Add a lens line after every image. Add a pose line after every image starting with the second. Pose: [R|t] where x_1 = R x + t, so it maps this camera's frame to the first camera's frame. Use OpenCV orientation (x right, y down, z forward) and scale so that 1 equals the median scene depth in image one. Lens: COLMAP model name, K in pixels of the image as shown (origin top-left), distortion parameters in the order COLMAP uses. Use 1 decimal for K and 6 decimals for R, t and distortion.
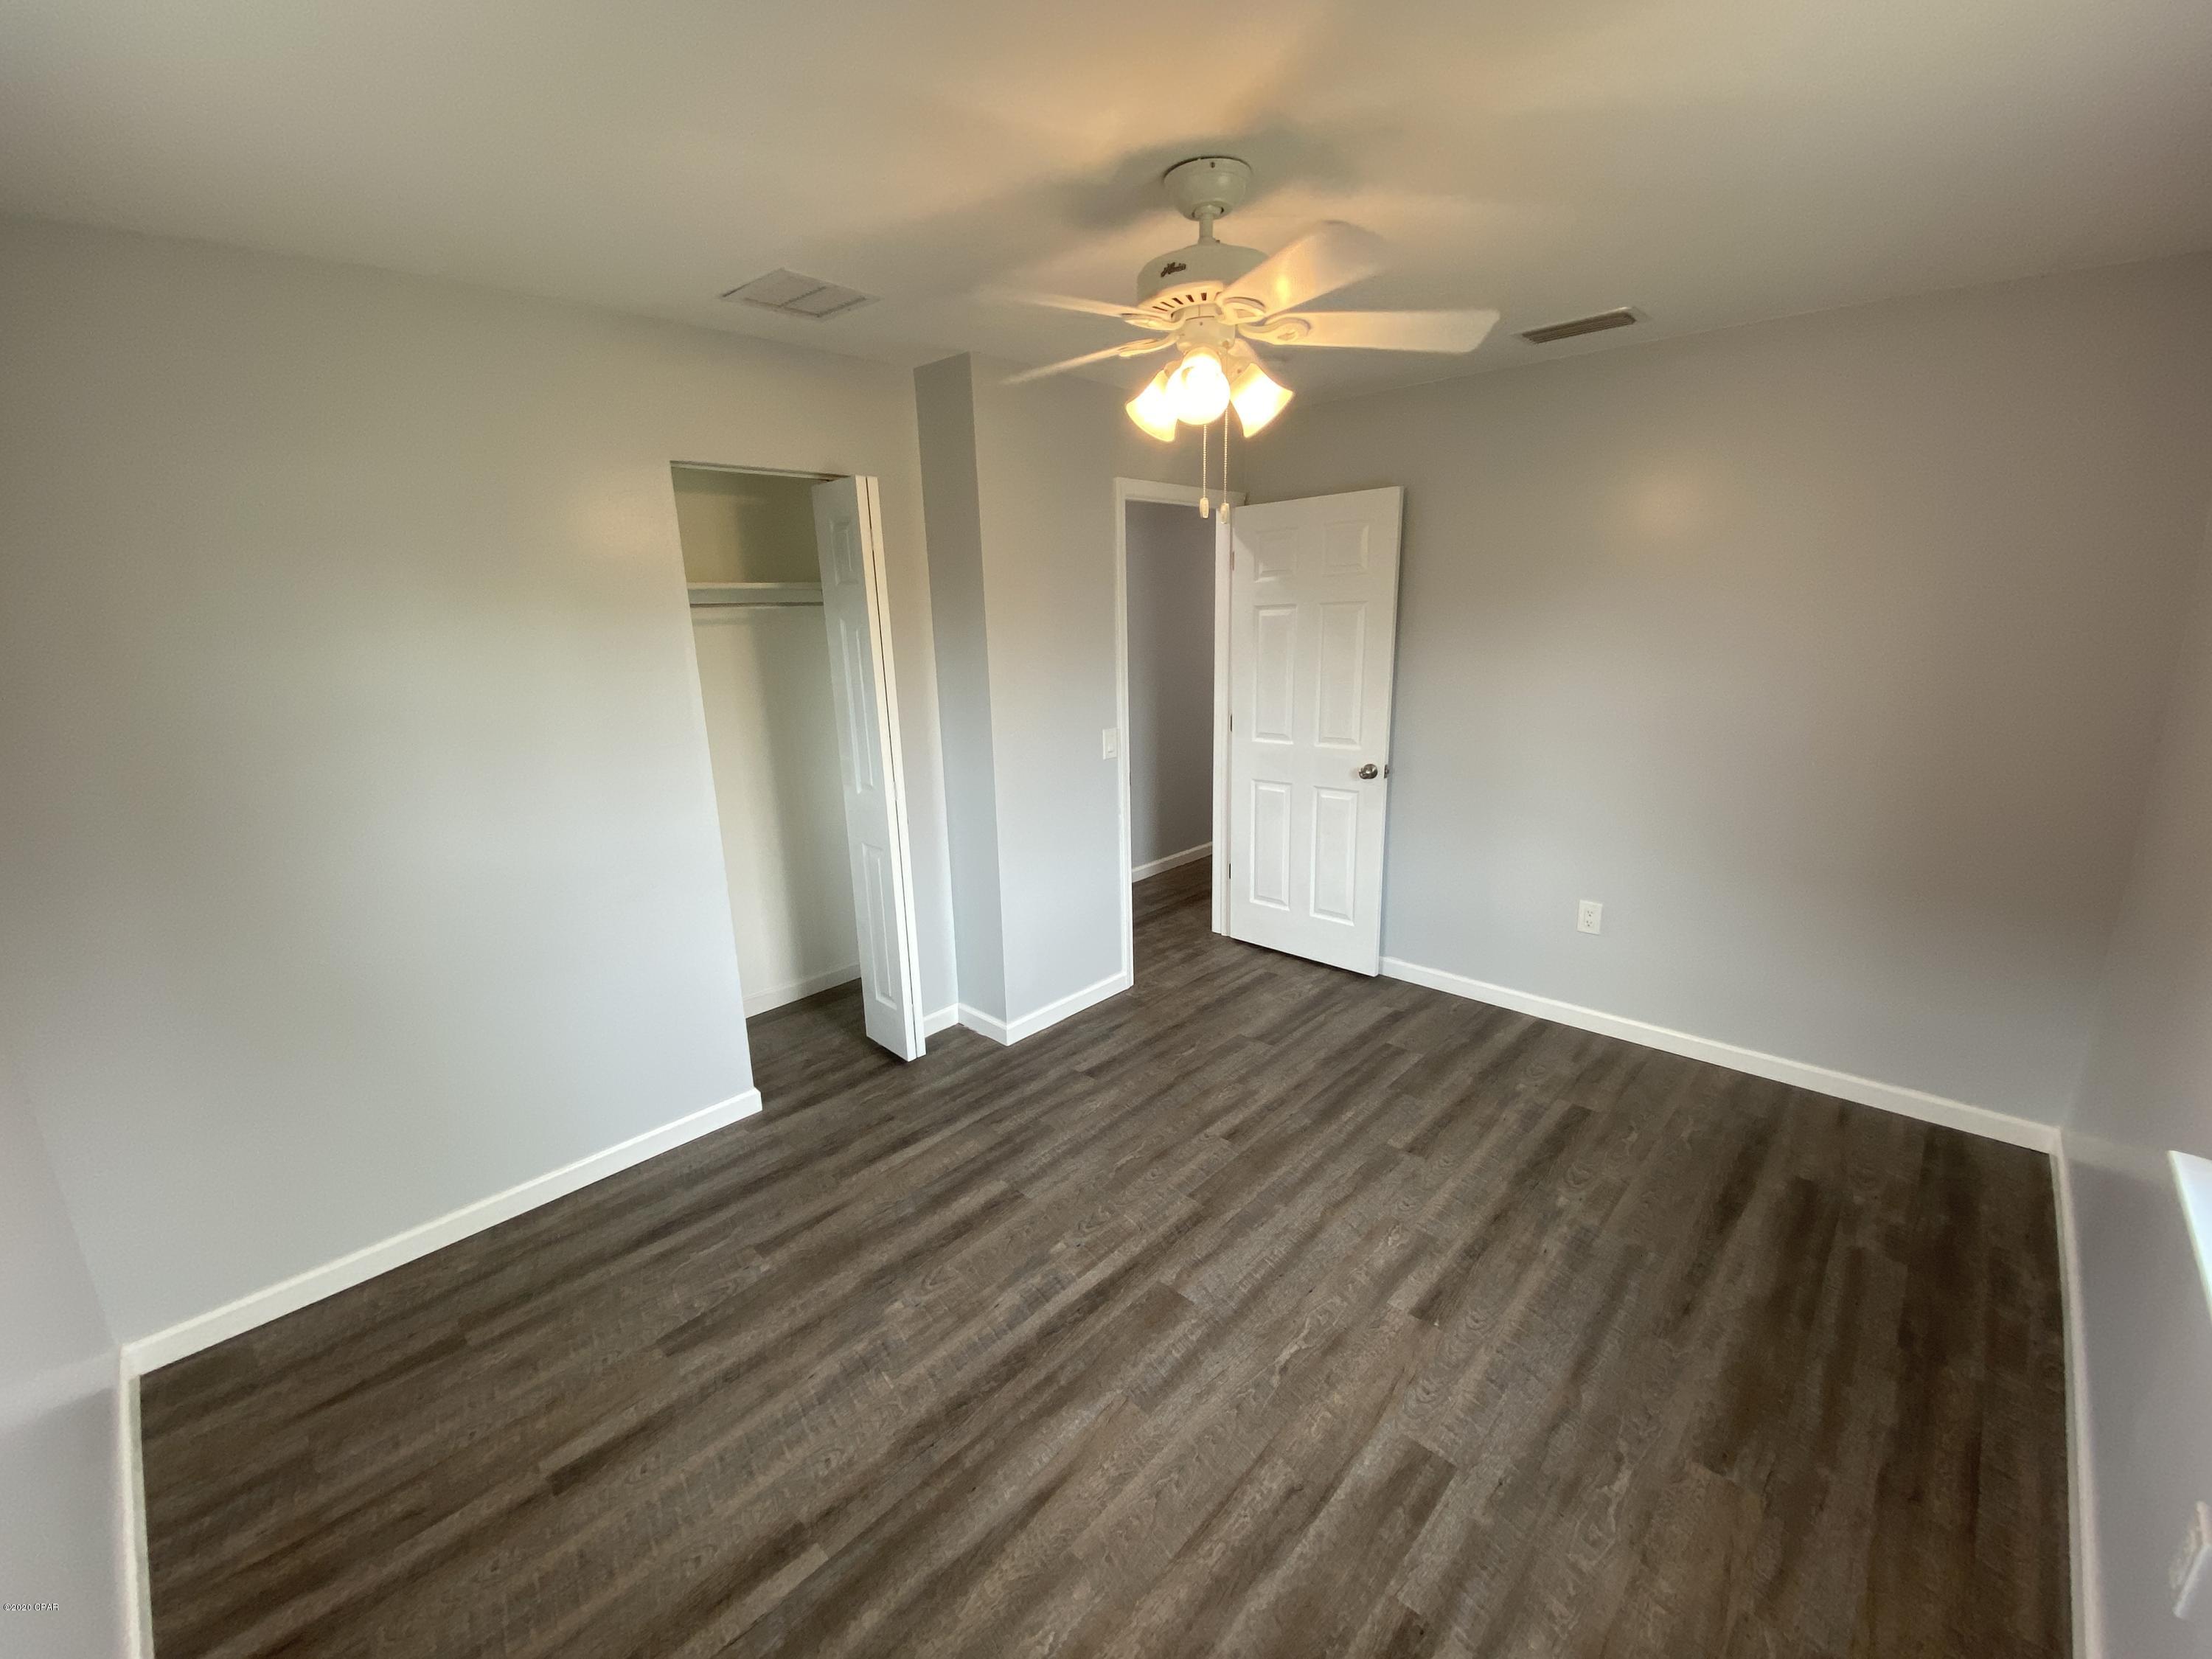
lens RADIAL K [[892.9, 0, 1089.8], [0, 892.9, 824.9], [0, 0, 1]] dist [0.038914, -0.029882]
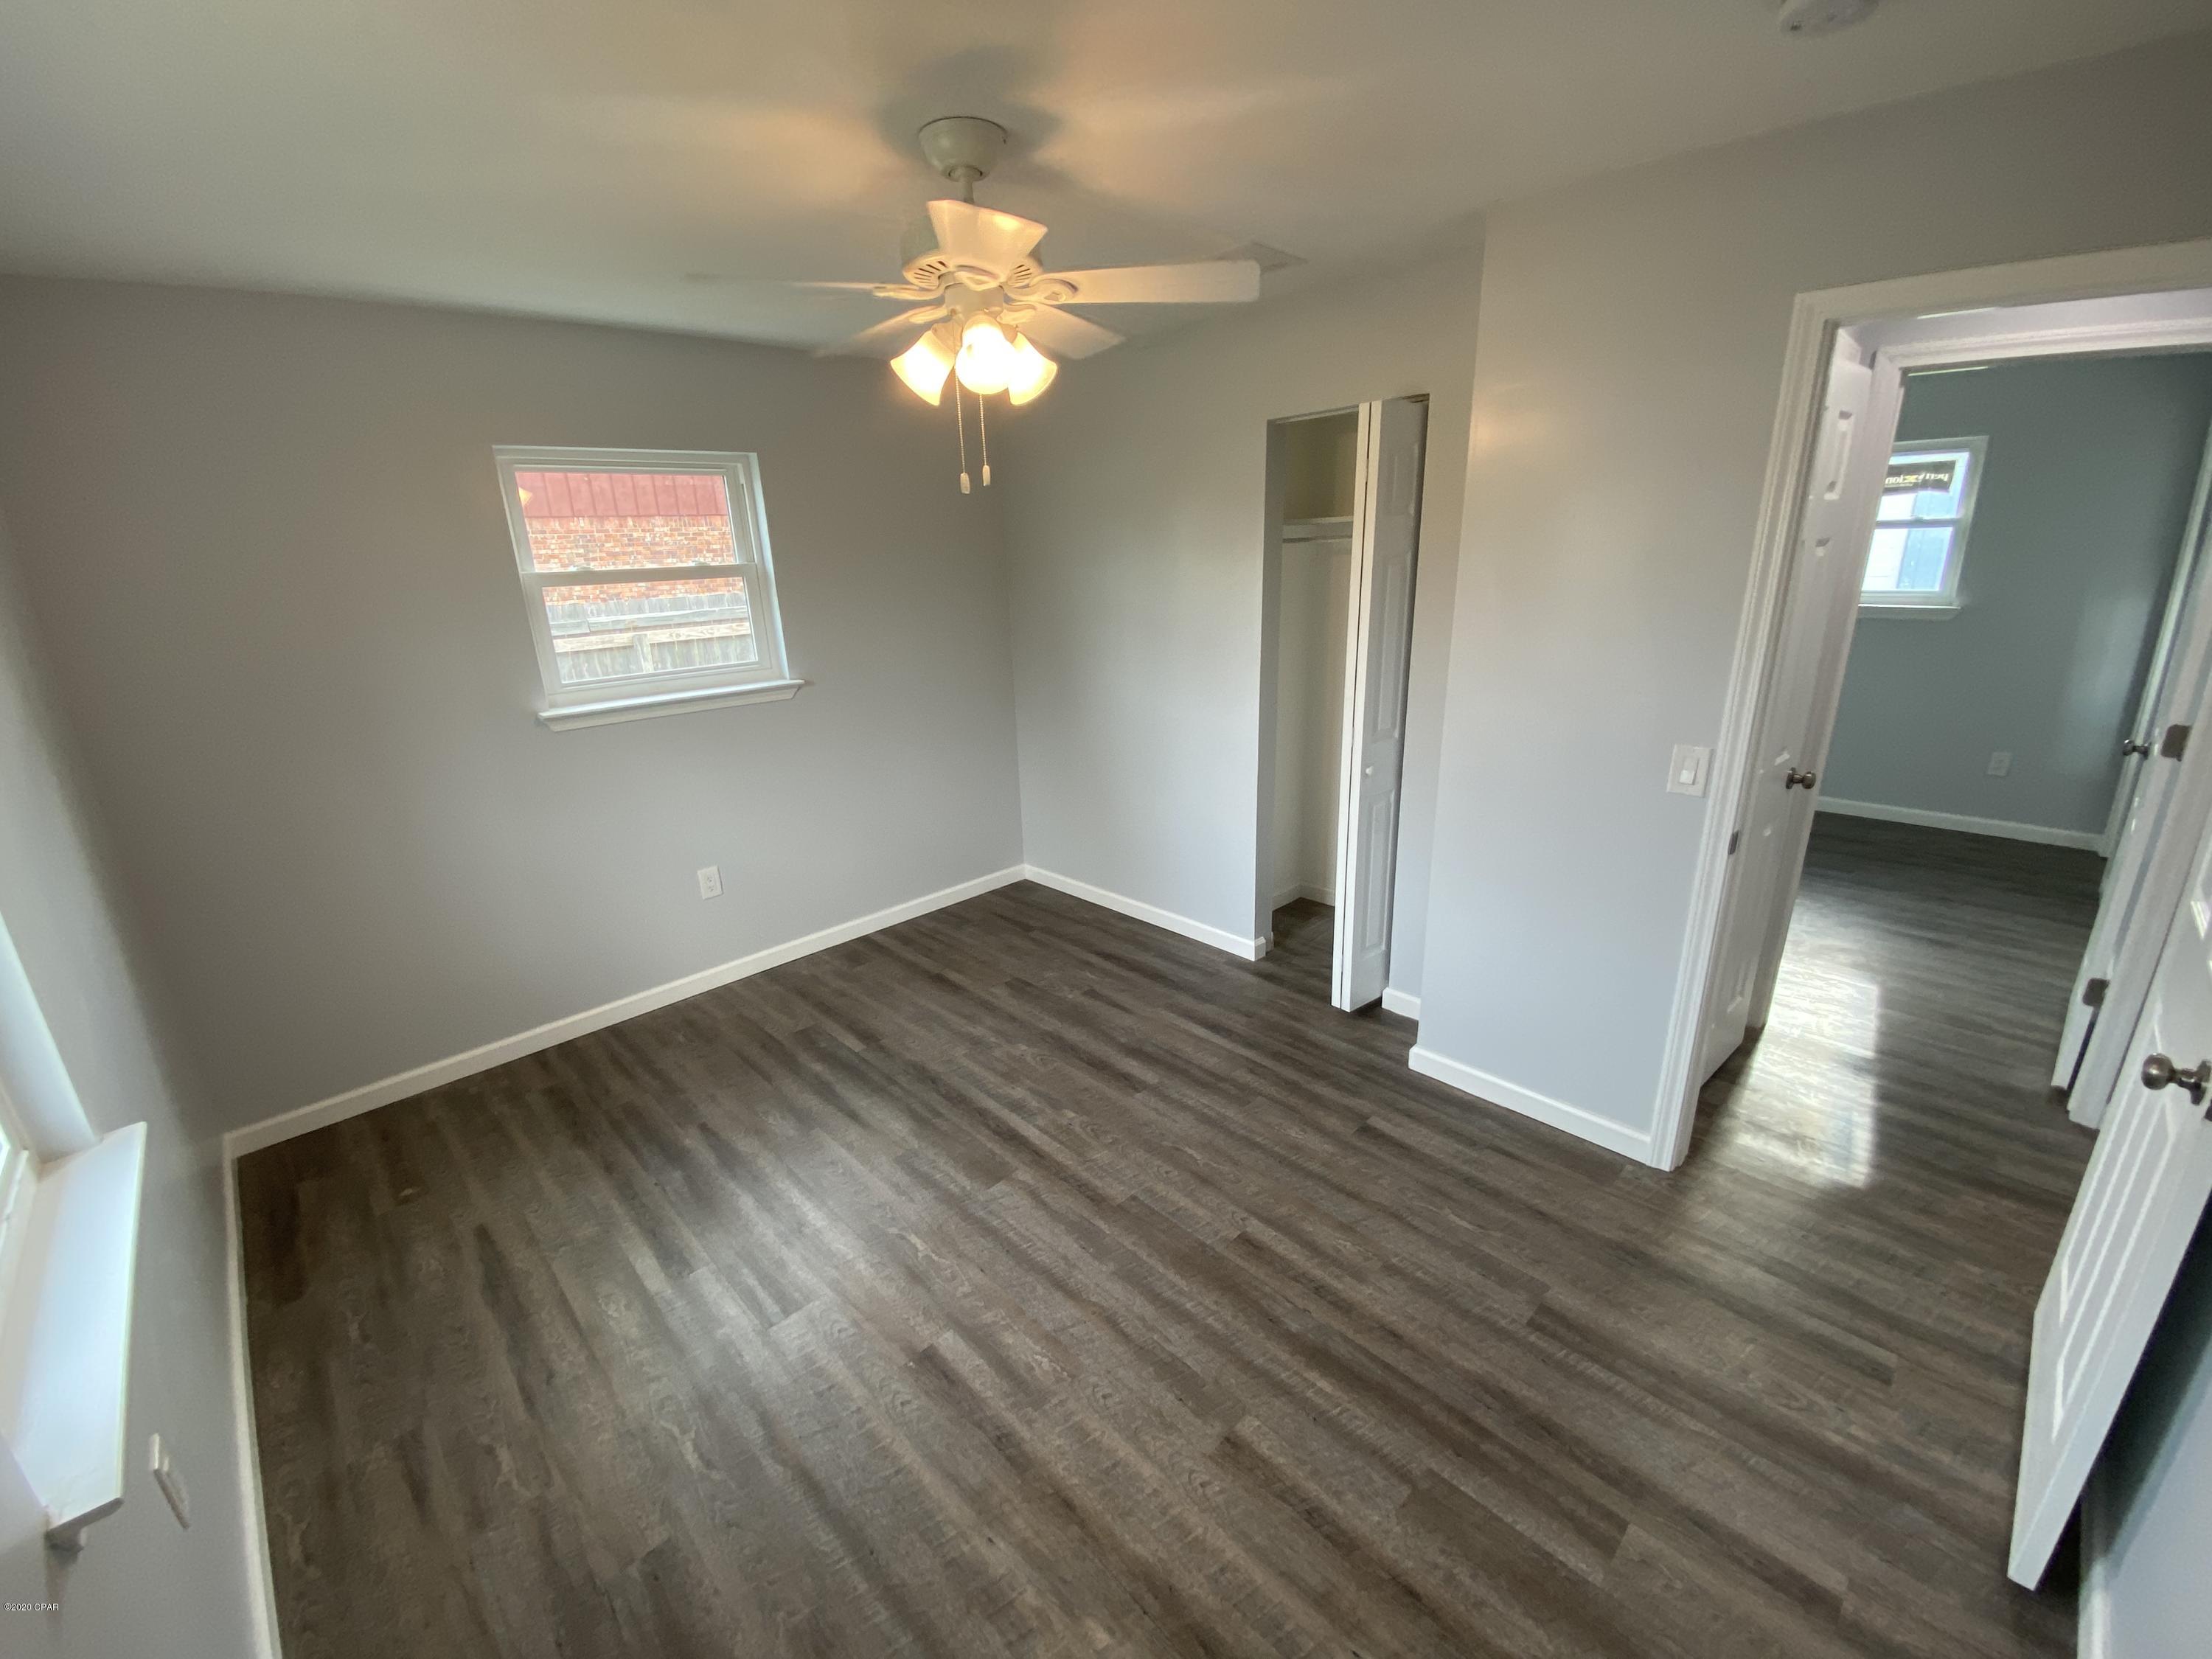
lens RADIAL K [[896.0, 0, 1097.0], [0, 896.0, 828.2], [0, 0, 1]] dist [0.030040, -0.024960]
pose [[-0.036199, 0.328445, -0.943829, 0.889740], [-0.200261, 0.922906, 0.328845, -0.252832], [0.979074, 0.200916, 0.032367, 0.863176]]
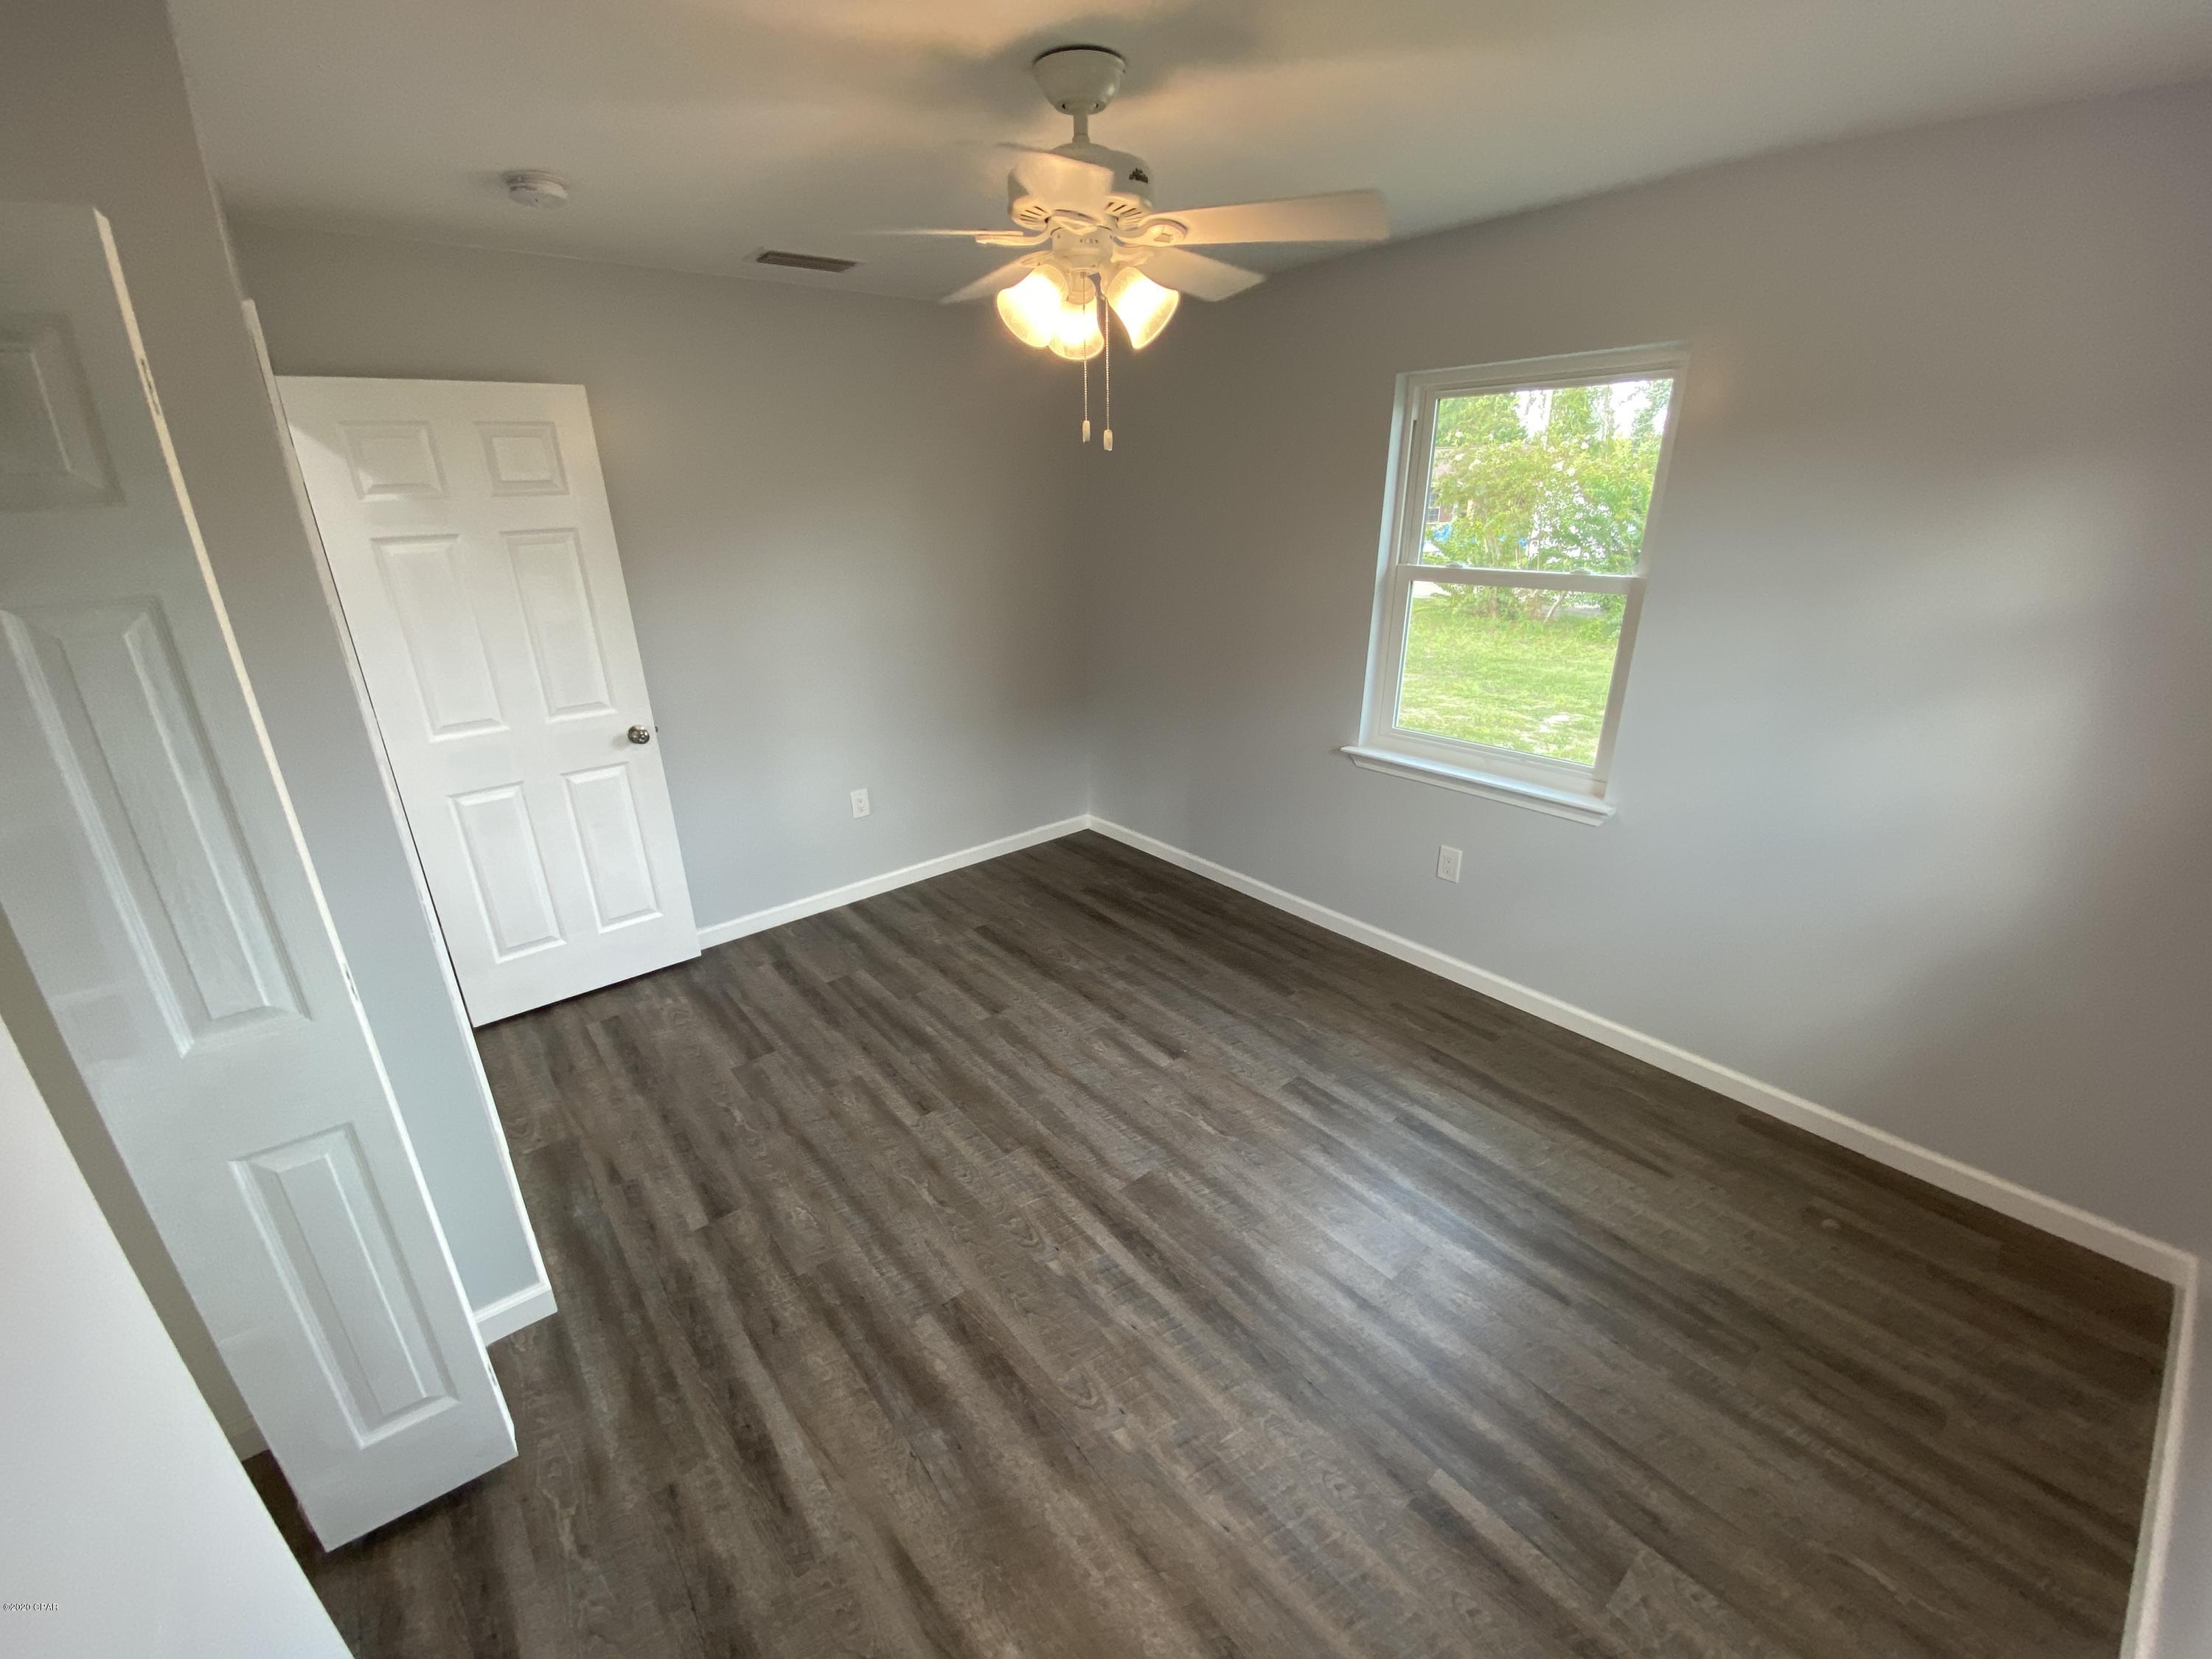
lens RADIAL K [[903.4, 0, 1089.6], [0, 903.4, 811.9], [0, 0, 1]] dist [0.054226, -0.042303]
pose [[0.123793, -0.312283, 0.941889, -0.700255], [0.254900, 0.927347, 0.273960, -0.179749], [-0.959010, 0.206173, 0.194400, 0.652538]]
